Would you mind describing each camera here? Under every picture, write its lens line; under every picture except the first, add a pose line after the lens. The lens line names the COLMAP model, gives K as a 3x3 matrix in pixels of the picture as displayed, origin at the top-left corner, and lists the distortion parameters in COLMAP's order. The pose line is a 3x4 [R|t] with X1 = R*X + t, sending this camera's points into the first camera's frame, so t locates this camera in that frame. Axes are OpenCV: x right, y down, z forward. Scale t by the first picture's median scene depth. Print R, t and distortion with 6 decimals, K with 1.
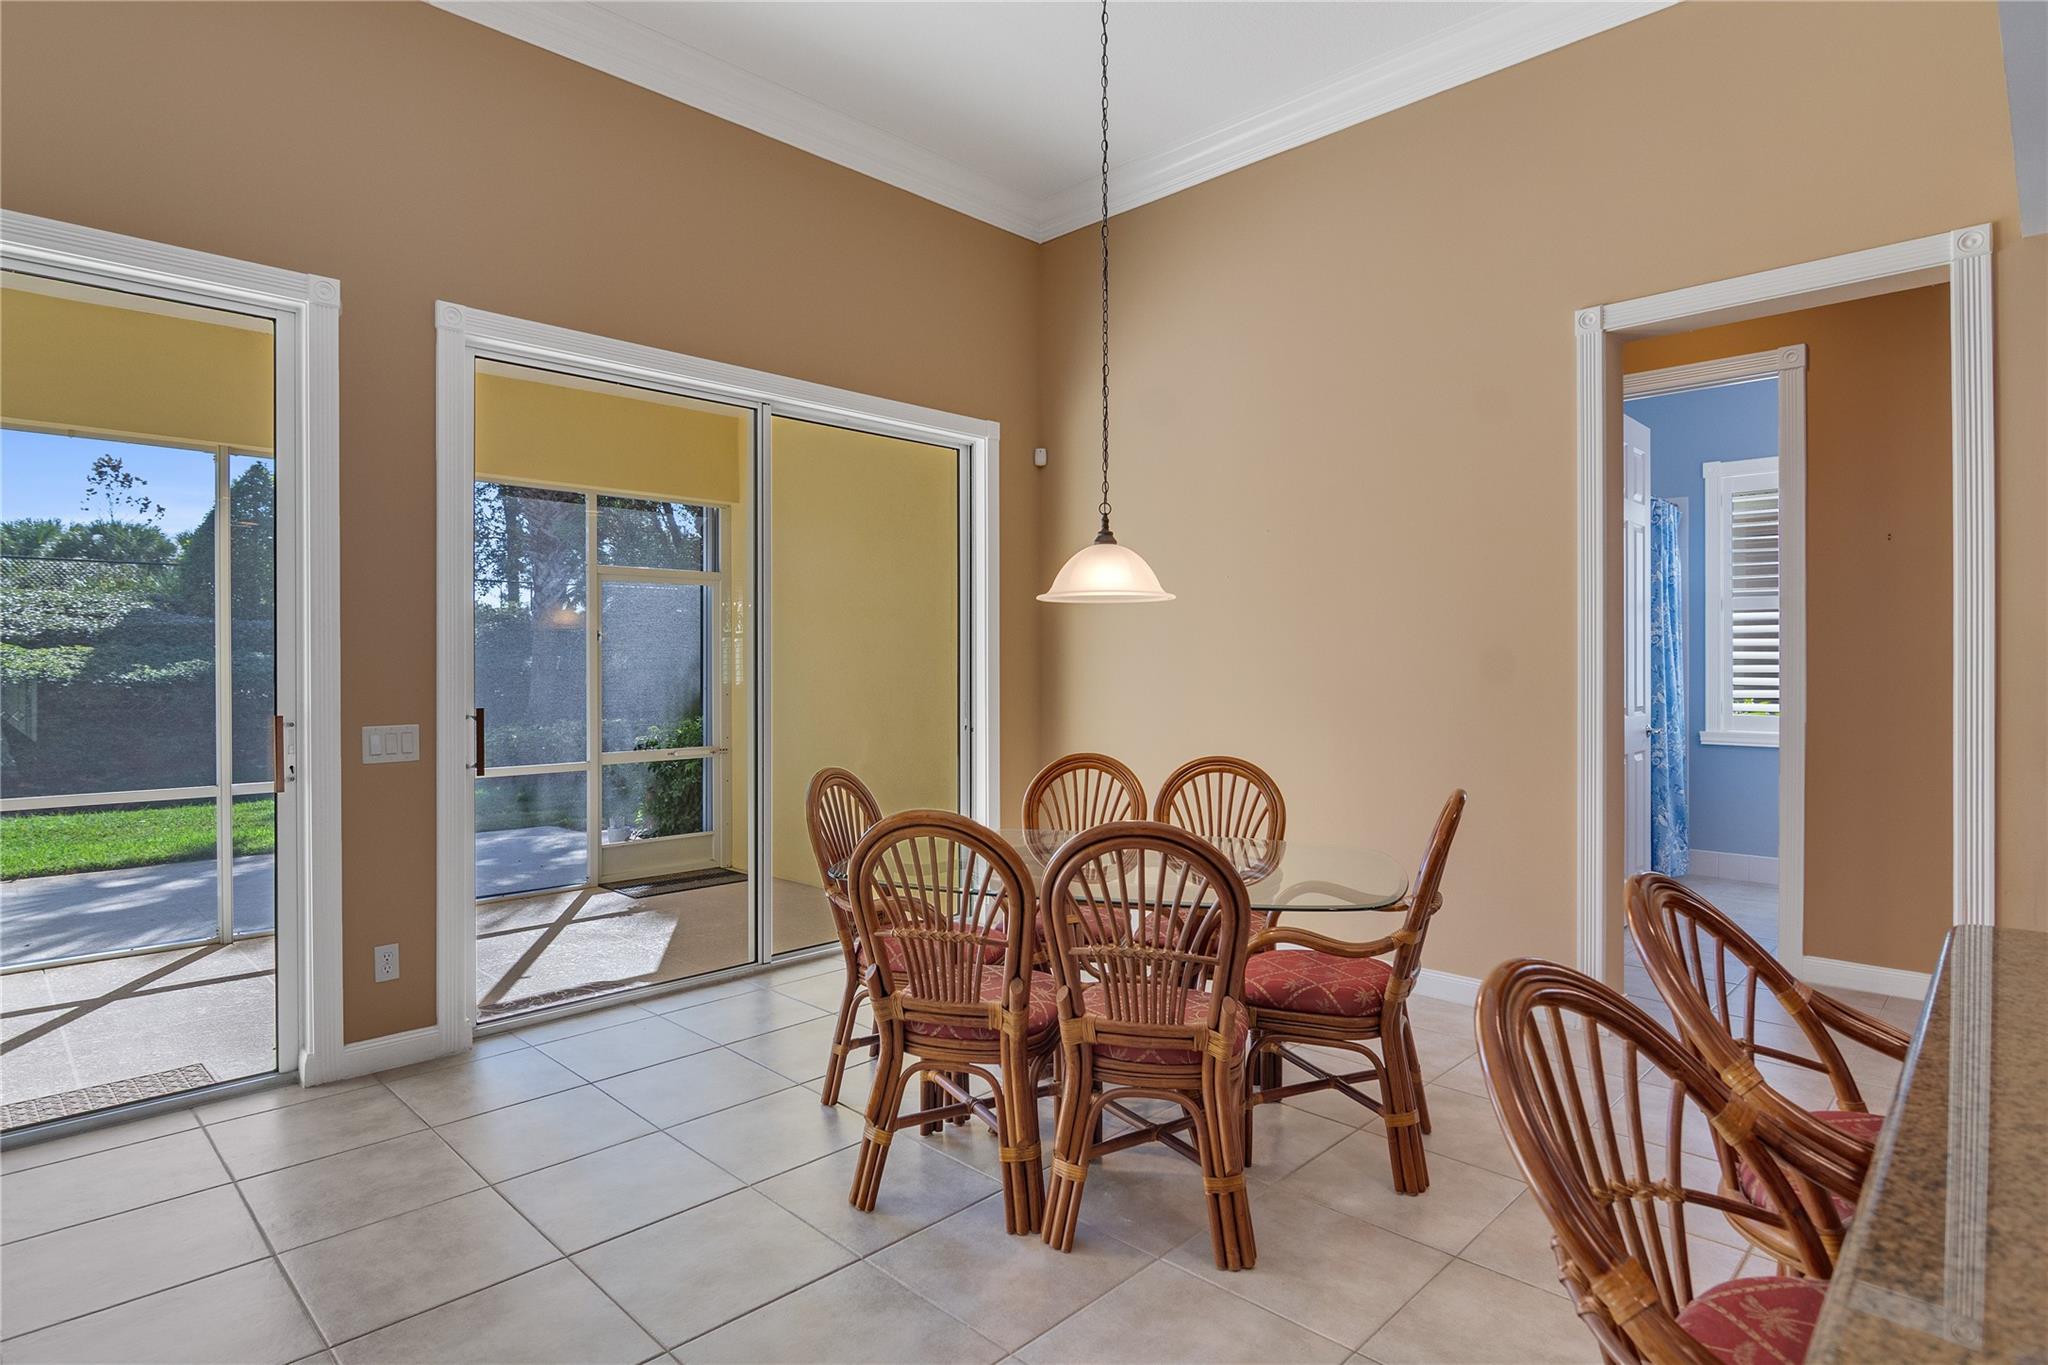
lens RADIAL K [[1043.5, 0, 1020.0], [0, 1043.5, 672.3], [0, 0, 1]] dist [-0.003341, -0.001359]
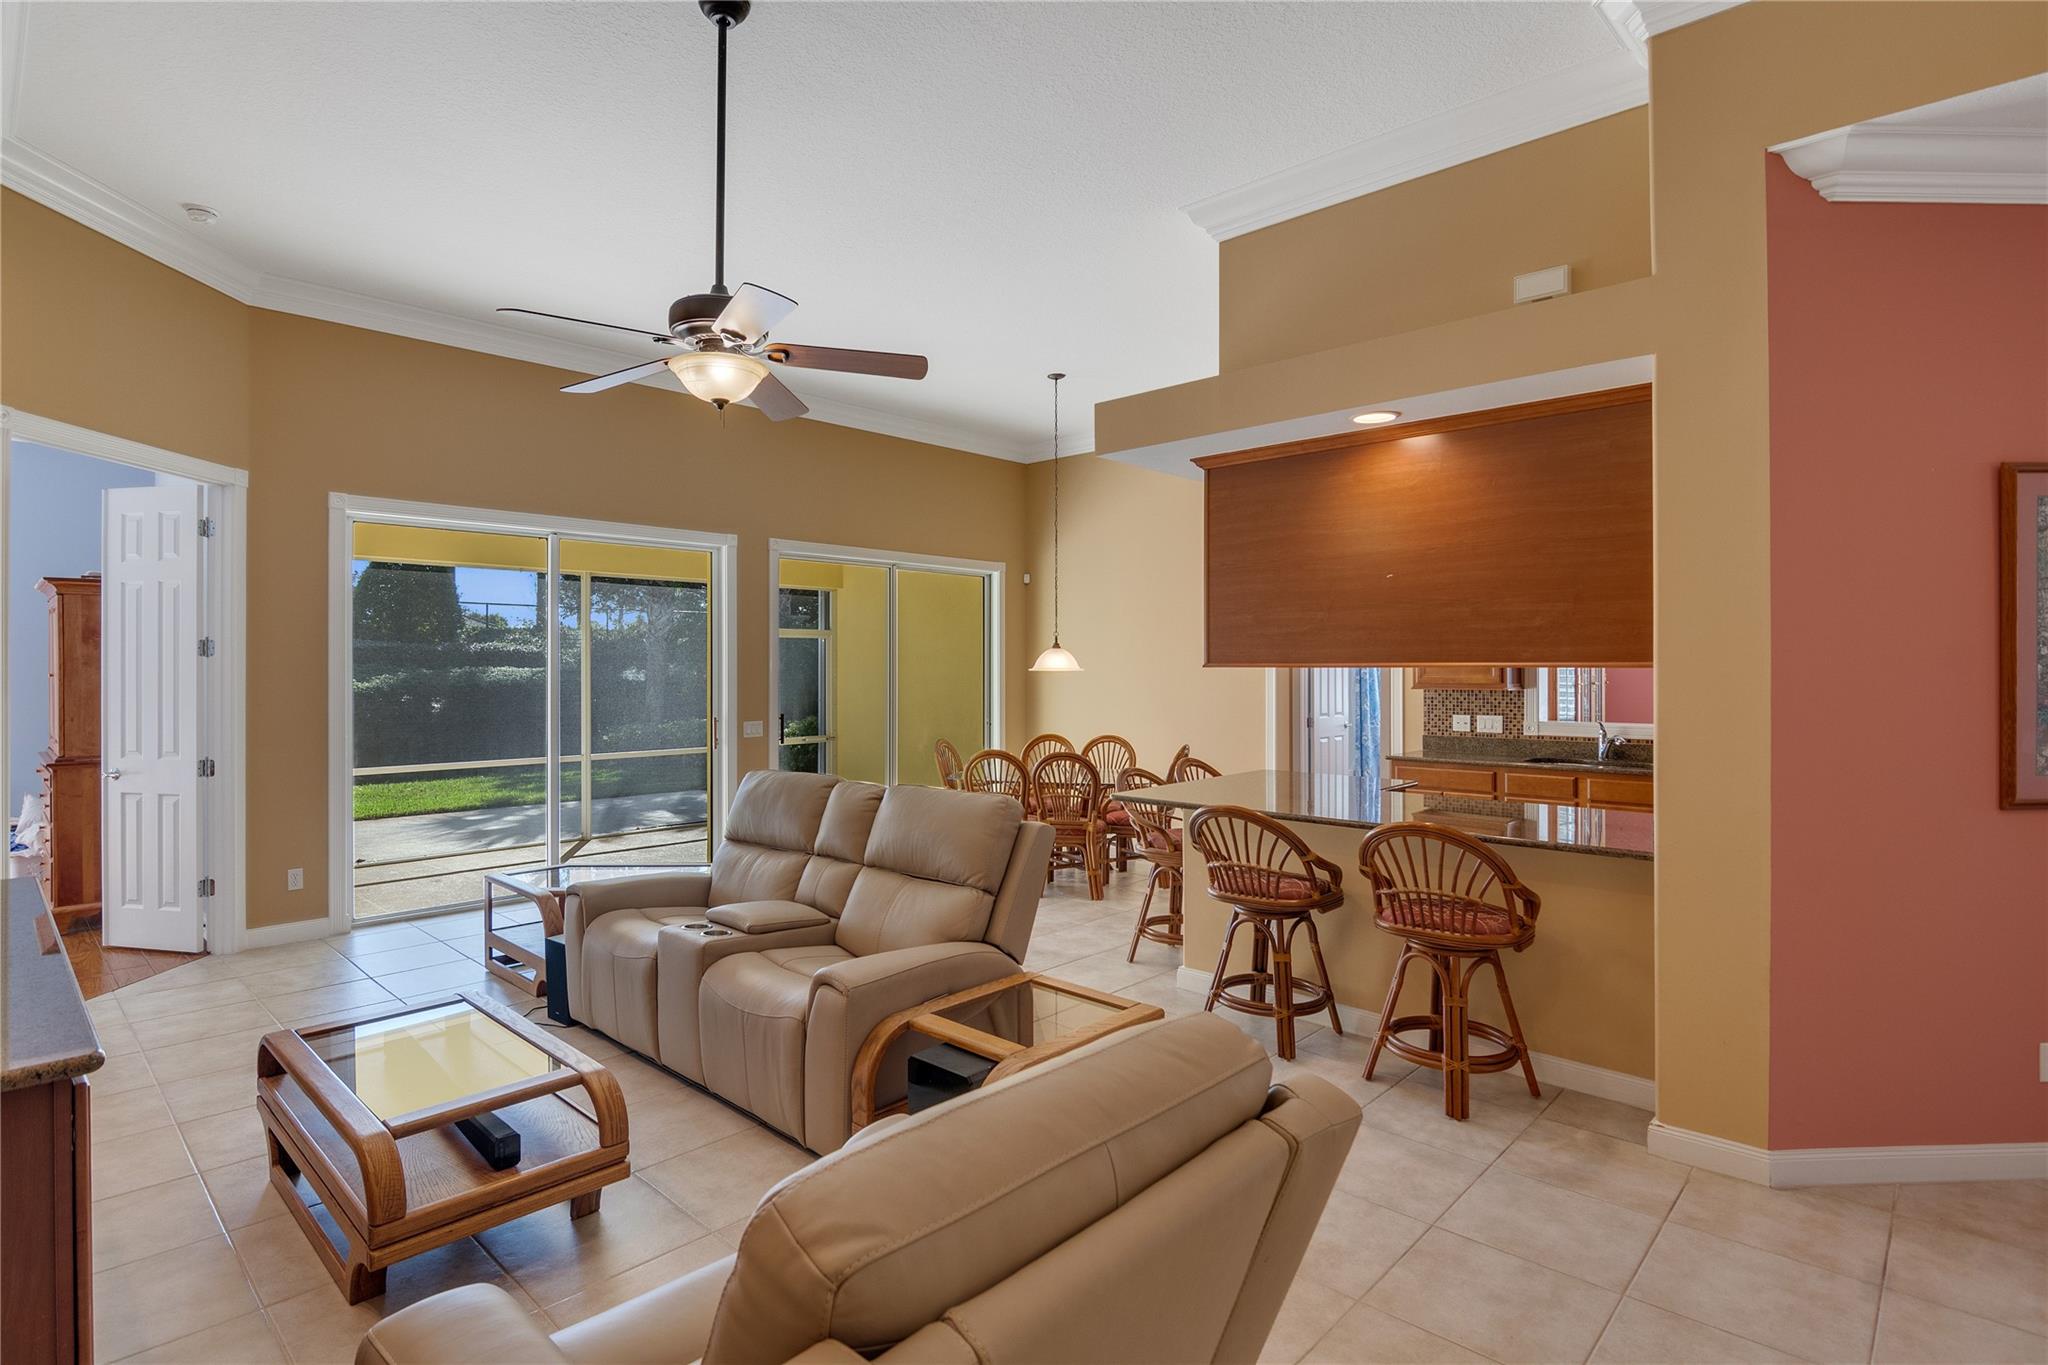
lens RADIAL K [[1043.5, 0, 1020.0], [0, 1043.5, 672.3], [0, 0, 1]] dist [-0.003341, -0.001359]
pose [[0.999678, -0.000002, 0.025378, -0.040559], [-0.000010, 1.000000, 0.000456, -0.039931], [-0.025378, -0.000457, 0.999678, -0.892515]]
